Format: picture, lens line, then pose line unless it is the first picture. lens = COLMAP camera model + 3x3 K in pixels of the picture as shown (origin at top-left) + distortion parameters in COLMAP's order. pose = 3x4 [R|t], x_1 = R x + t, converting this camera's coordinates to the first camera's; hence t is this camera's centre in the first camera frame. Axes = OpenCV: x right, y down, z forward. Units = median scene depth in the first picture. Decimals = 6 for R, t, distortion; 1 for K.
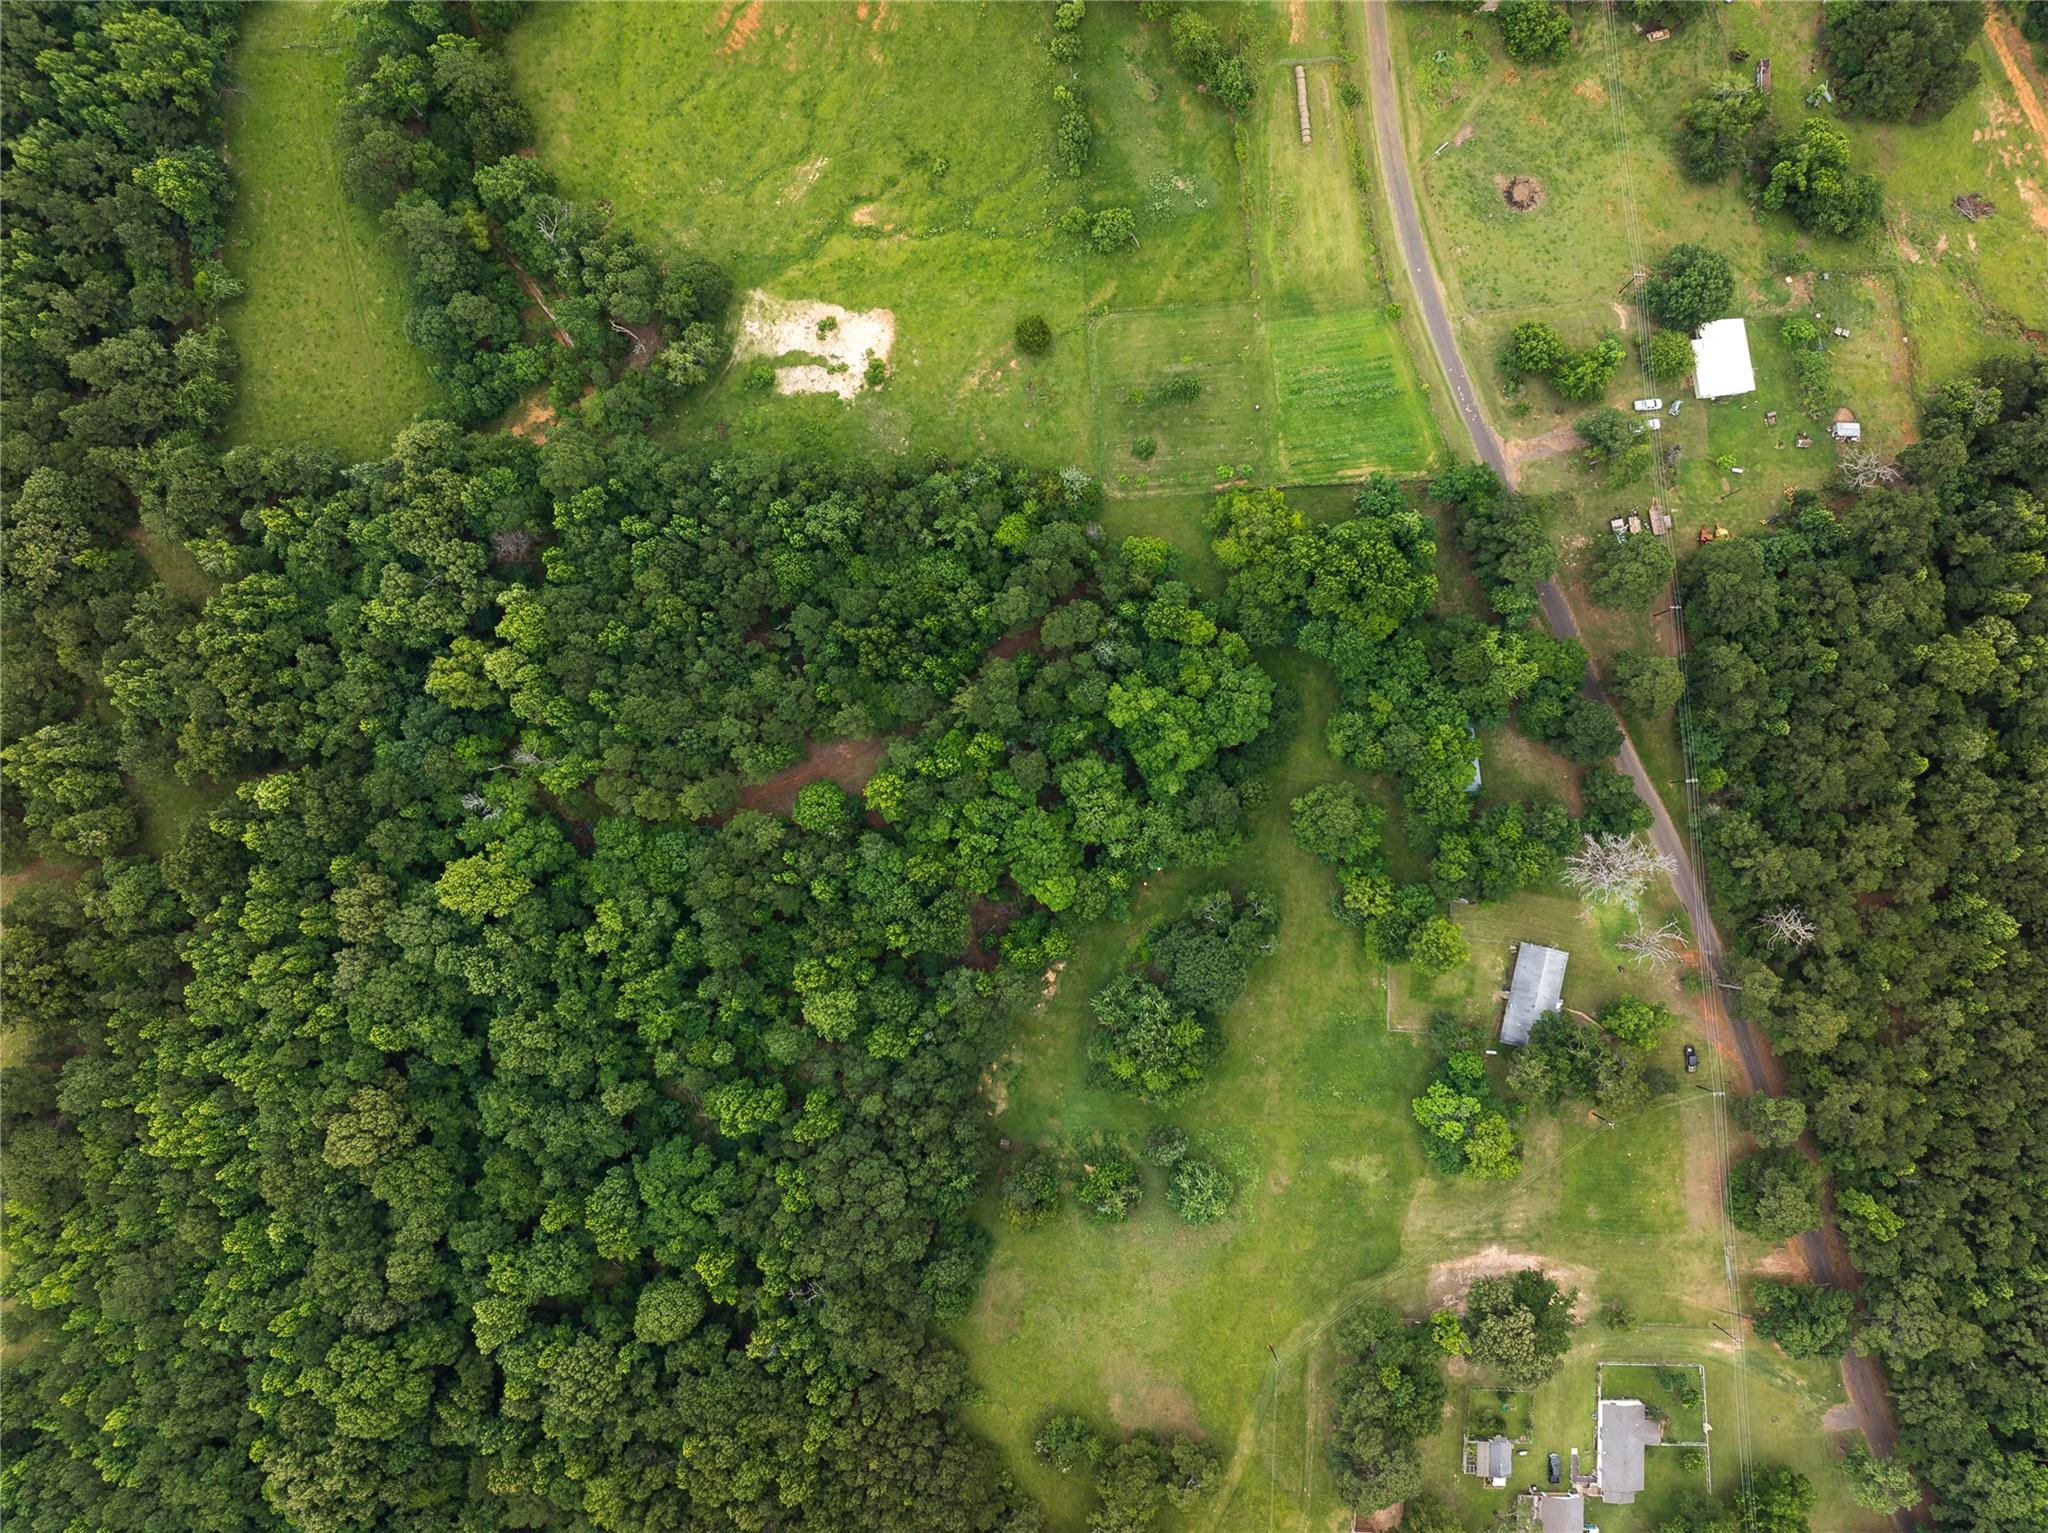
lens RADIAL K [[1434.4, 0, 1032.6], [0, 1434.4, 762.9], [0, 0, 1]] dist [-0.040352, 0.007631]
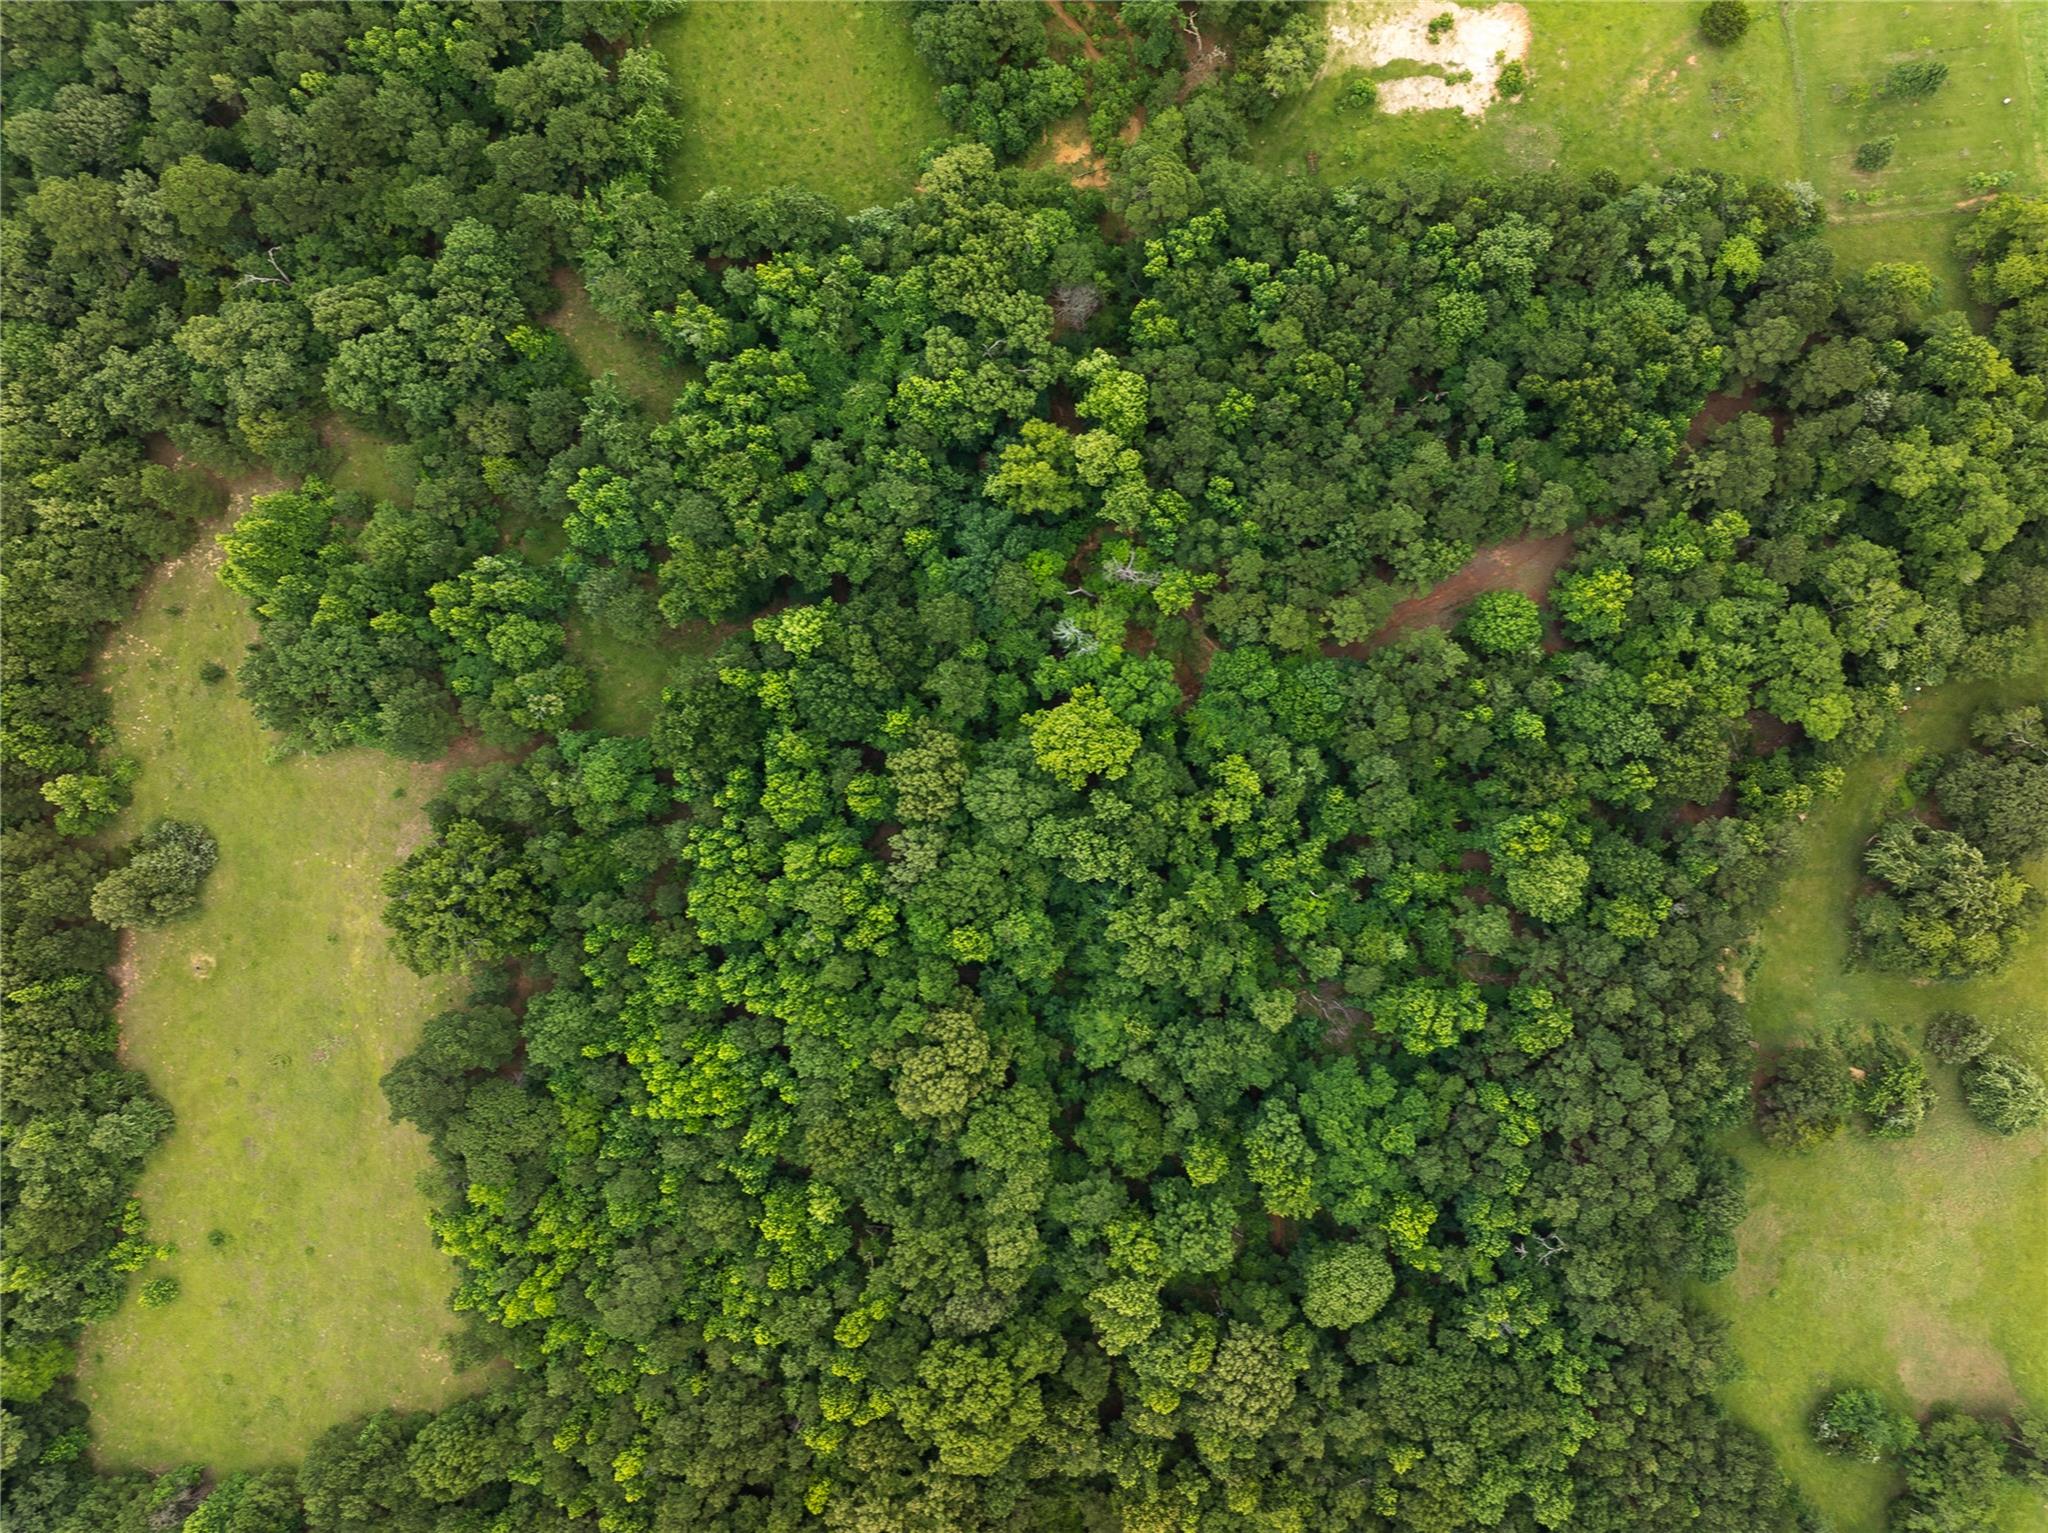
lens RADIAL K [[1434.4, 0, 1032.6], [0, 1434.4, 762.9], [0, 0, 1]] dist [-0.040352, 0.007631]
pose [[0.999061, -0.042939, 0.005754, -0.415135], [0.042937, 0.999078, 0.000412, 0.096469], [-0.005767, -0.000164, 0.999983, 0.232430]]
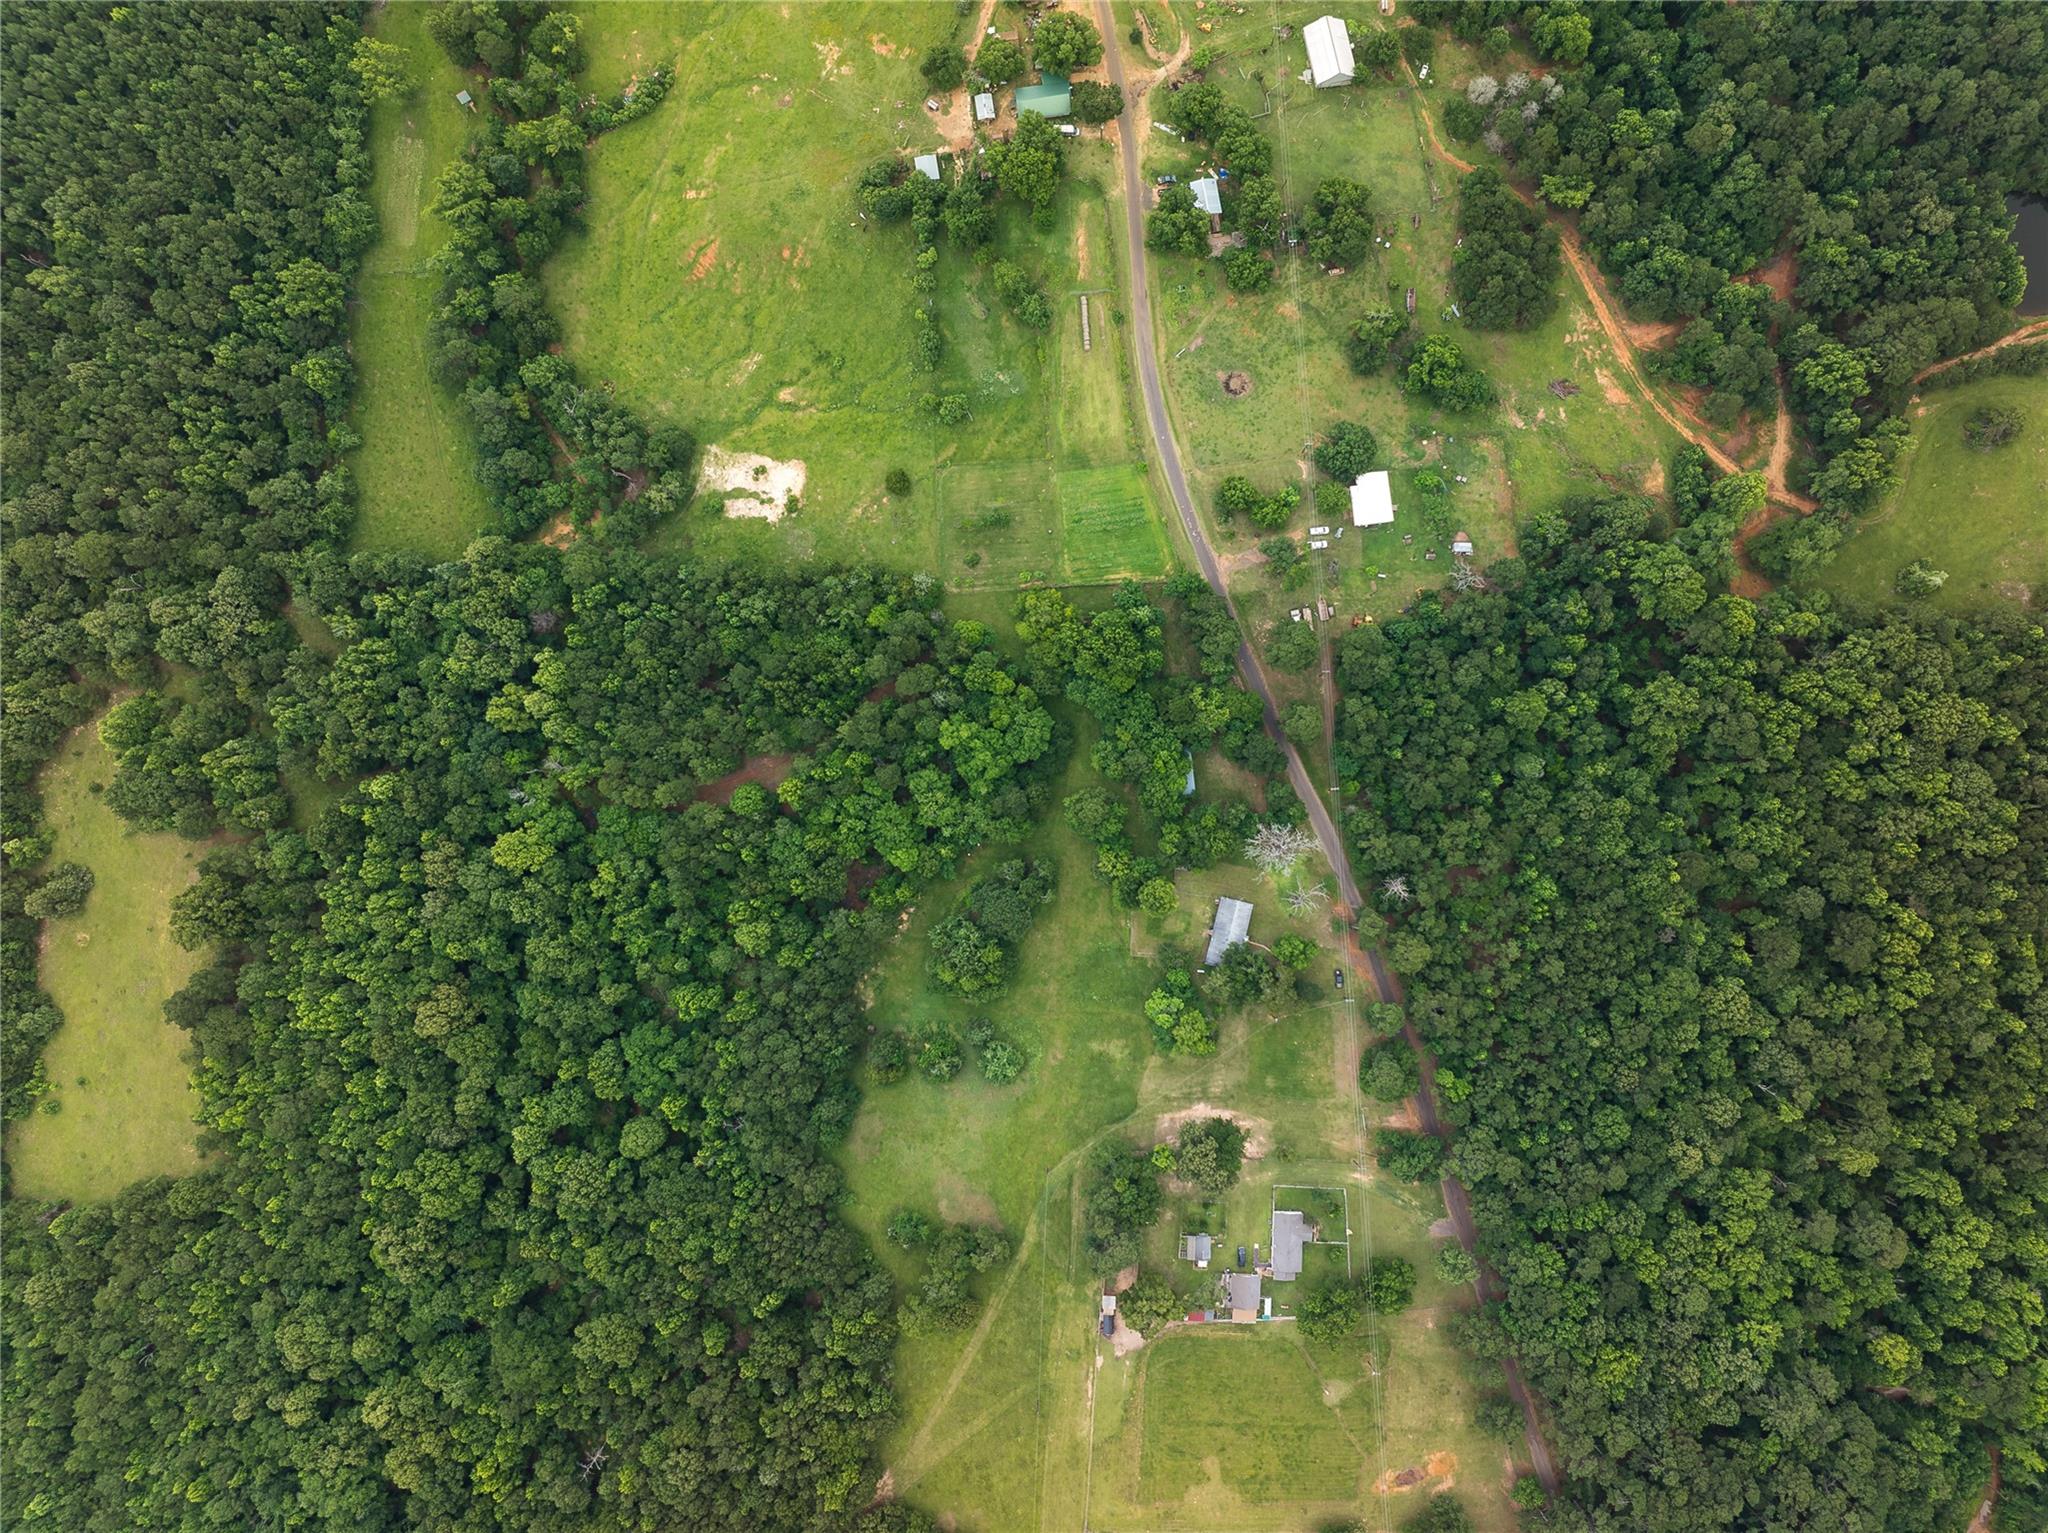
lens RADIAL K [[1429.9, 0, 1037.8], [0, 1429.9, 769.9], [0, 0, 1]] dist [-0.012906, -0.051903]
pose [[0.999884, 0.010849, -0.010656, 0.168974], [-0.010828, 0.999939, 0.002019, -0.006933], [0.010677, -0.001903, 0.999941, -0.486833]]
